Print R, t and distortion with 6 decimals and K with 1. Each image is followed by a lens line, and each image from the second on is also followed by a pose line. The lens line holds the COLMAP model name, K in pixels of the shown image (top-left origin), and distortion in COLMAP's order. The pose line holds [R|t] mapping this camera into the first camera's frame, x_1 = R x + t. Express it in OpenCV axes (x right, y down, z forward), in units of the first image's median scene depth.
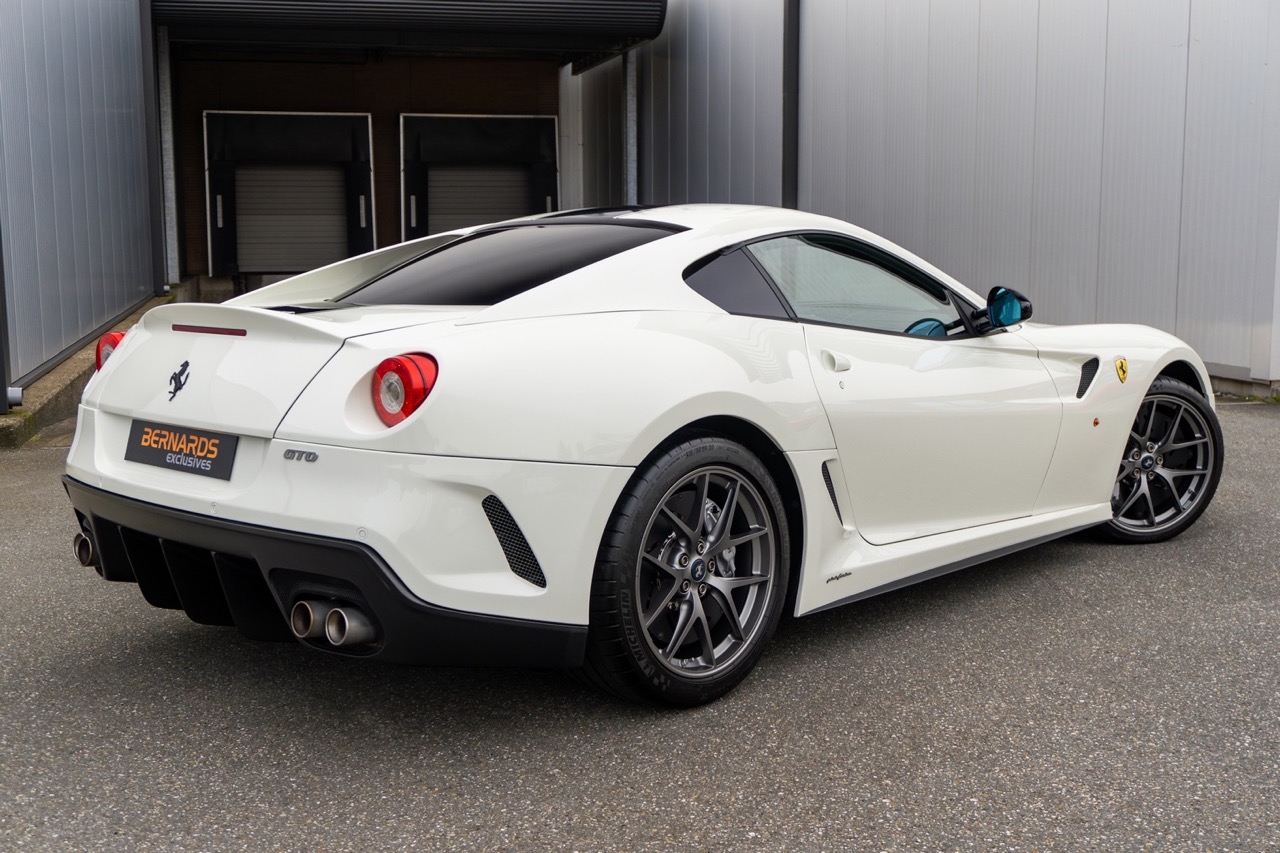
lens RADIAL K [[1451.3, 0, 640.0], [0, 1451.3, 426.5], [0, 0, 1]] dist [-0.006734, 0.068733]
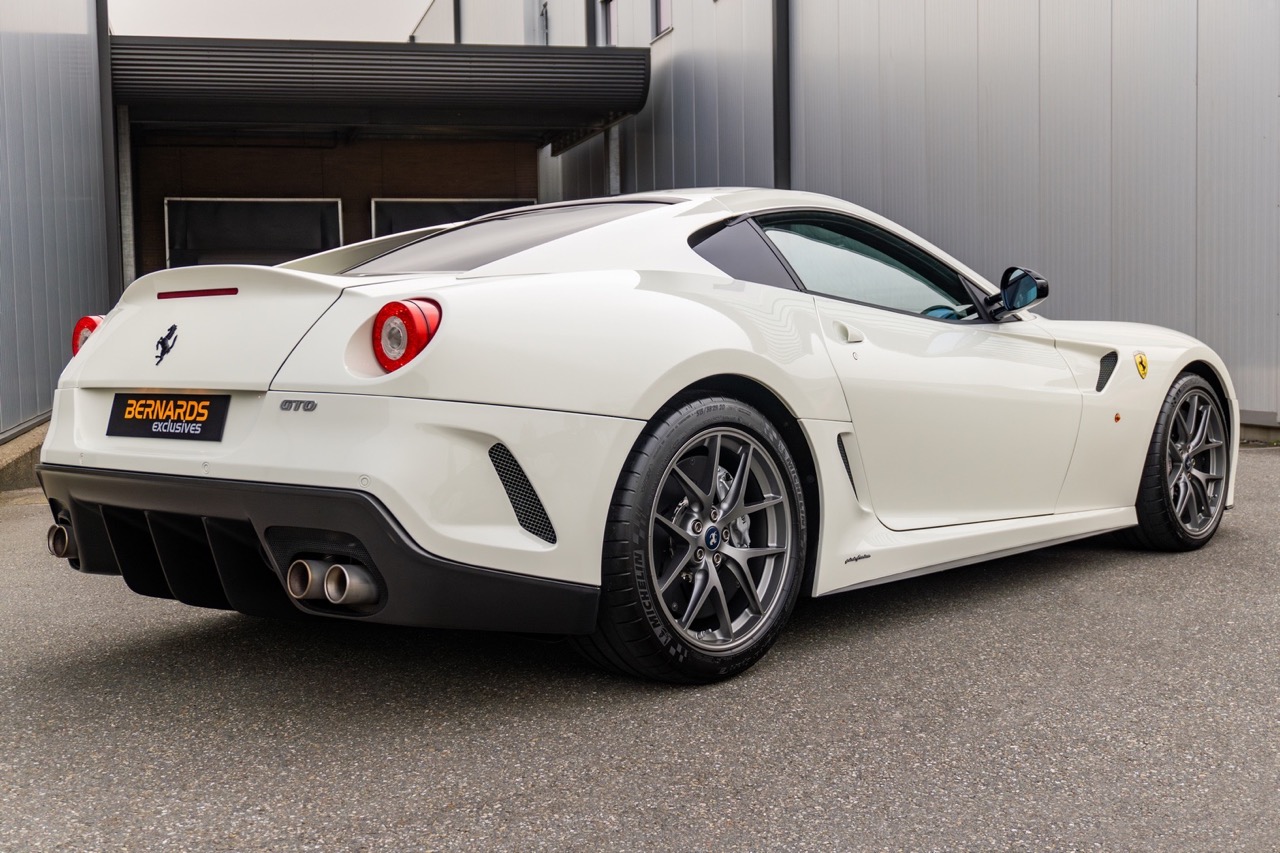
lens RADIAL K [[1535.0, 0, 635.7], [0, 1535.0, 471.5], [0, 0, 1]] dist [0.016986, 0.002342]
pose [[0.999838, -0.016495, 0.007240, -0.018108], [0.016810, 0.998807, -0.045850, 0.103902], [-0.006475, 0.045964, 0.998922, -0.006572]]
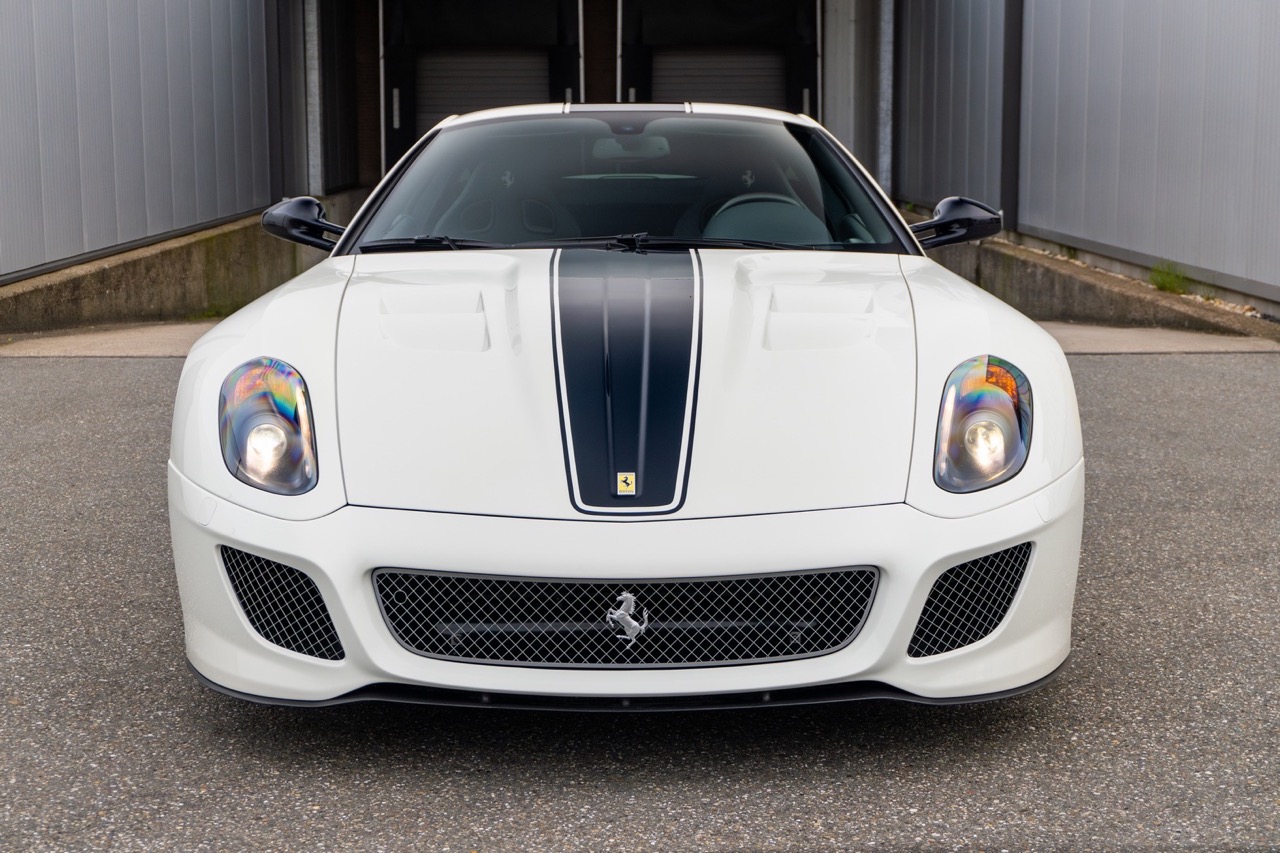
lens RADIAL K [[1965.8, 0, 640.0], [0, 1965.8, 426.5], [0, 0, 1]] dist [-0.000924, 0.040254]
pose [[0.722831, -0.096645, 0.684233, -1.080481], [0.091243, 0.994850, 0.044128, -0.032267], [-0.684974, 0.030534, 0.727927, 0.287122]]
